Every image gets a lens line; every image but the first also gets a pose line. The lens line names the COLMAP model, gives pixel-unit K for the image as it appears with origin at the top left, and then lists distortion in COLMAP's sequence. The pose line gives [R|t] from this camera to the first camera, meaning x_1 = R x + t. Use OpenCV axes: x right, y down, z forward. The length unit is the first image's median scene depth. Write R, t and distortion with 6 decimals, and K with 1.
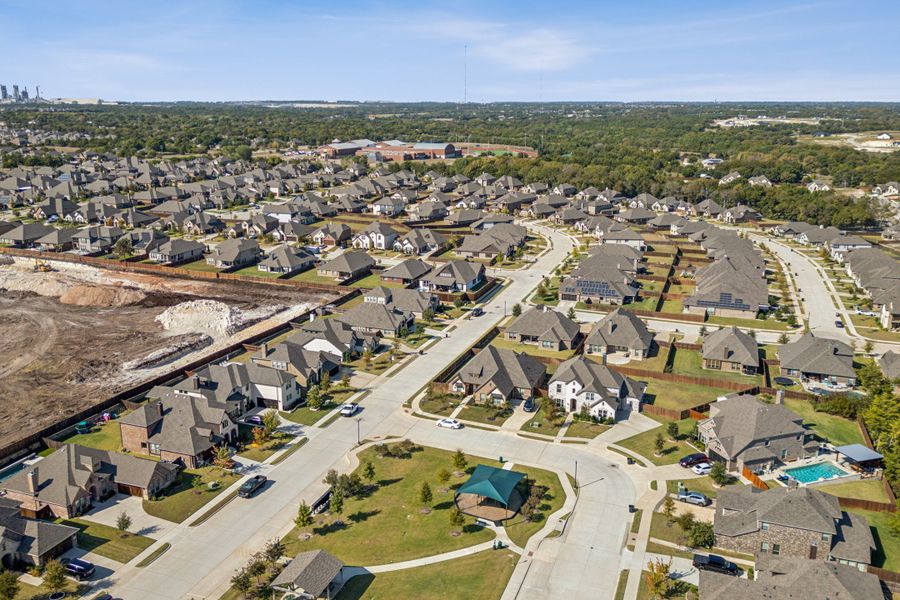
lens RADIAL K [[746.6, 0, 450.0], [0, 746.6, 300.0], [0, 0, 1]] dist [0.043728, -0.004516]
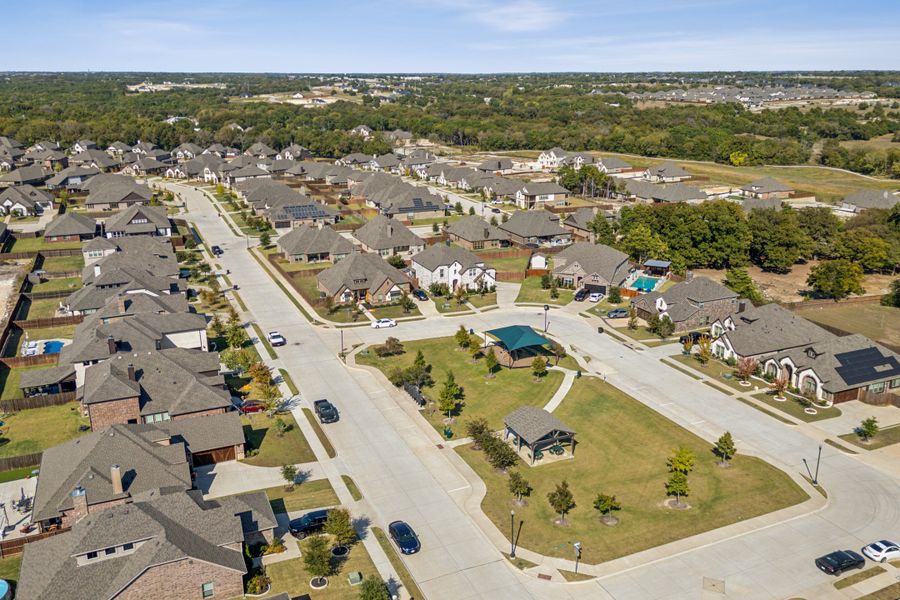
lens RADIAL K [[746.6, 0, 450.0], [0, 746.6, 300.0], [0, 0, 1]] dist [0.043728, -0.004516]
pose [[0.719987, -0.203788, 0.663392, -0.549803], [0.179809, 0.978050, 0.105299, 0.045088], [-0.670289, 0.043469, 0.740826, 0.203635]]
